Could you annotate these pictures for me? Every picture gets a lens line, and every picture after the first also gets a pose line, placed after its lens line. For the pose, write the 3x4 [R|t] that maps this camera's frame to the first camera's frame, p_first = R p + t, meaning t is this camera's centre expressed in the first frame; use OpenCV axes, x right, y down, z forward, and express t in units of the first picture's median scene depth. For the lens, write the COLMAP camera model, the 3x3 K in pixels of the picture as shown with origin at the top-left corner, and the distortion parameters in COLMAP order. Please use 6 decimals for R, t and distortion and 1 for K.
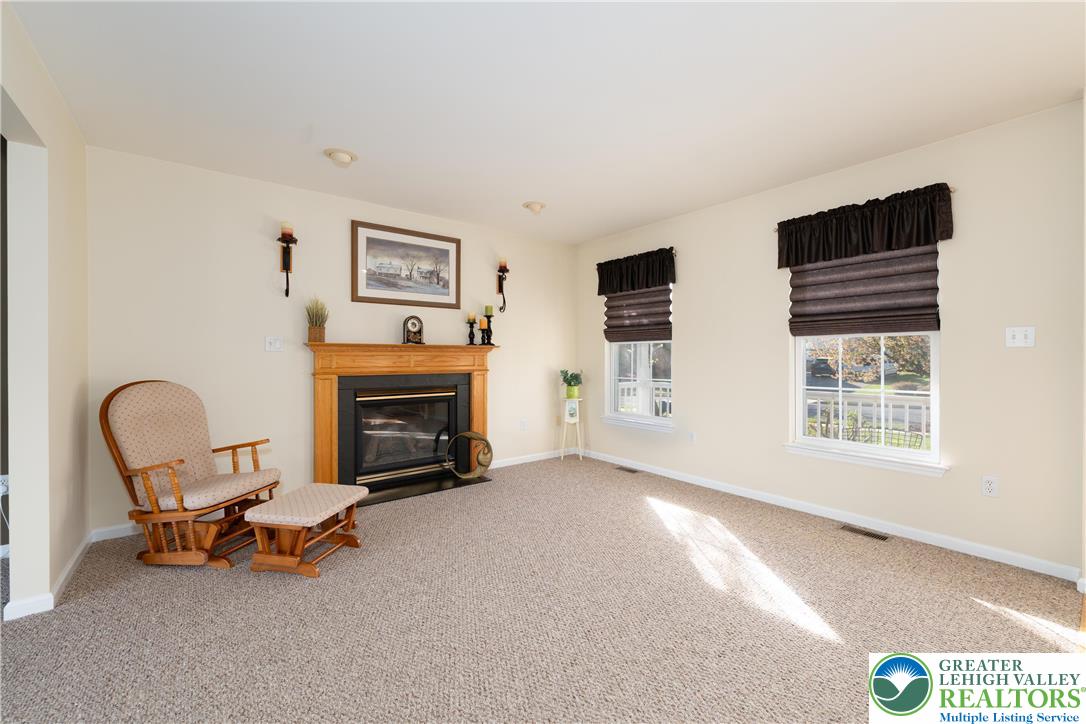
lens RADIAL K [[445.9, 0, 543.0], [0, 445.9, 362.0], [0, 0, 1]] dist [0.012607, -0.000029]
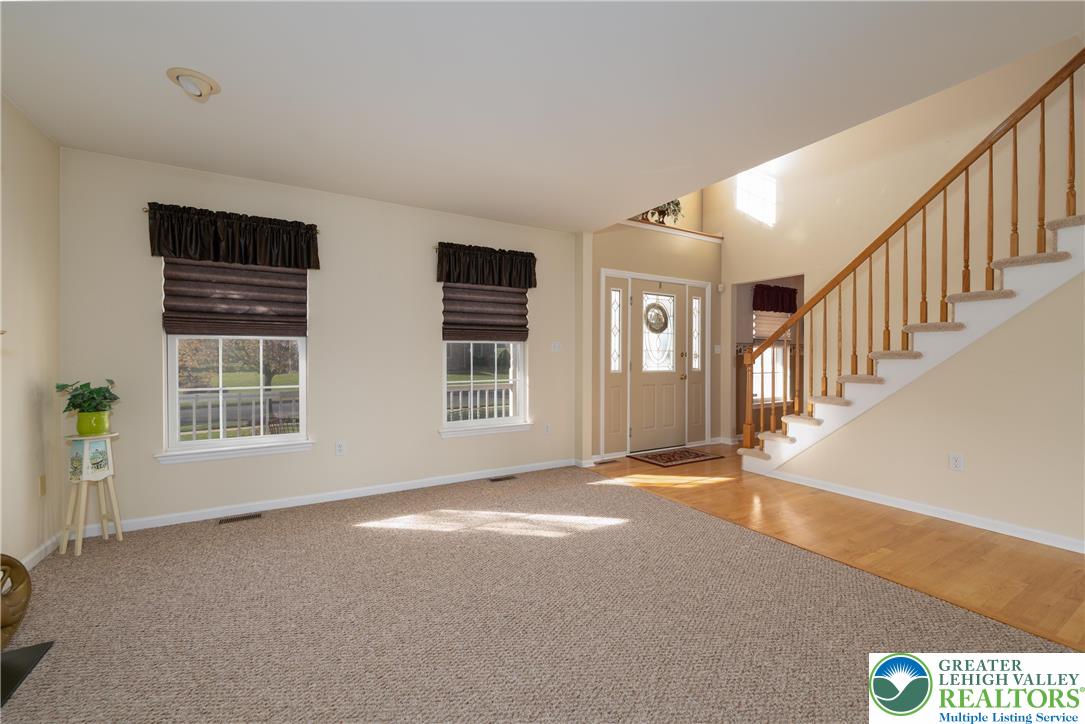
lens RADIAL K [[440.4, 0, 543.9], [0, 440.4, 365.5], [0, 0, 1]] dist [0.001548, 0.000334]
pose [[0.139903, -0.017575, 0.990009, -0.455276], [0.012822, 0.999791, 0.015936, -0.004203], [-0.990082, 0.010464, 0.140099, 0.455506]]
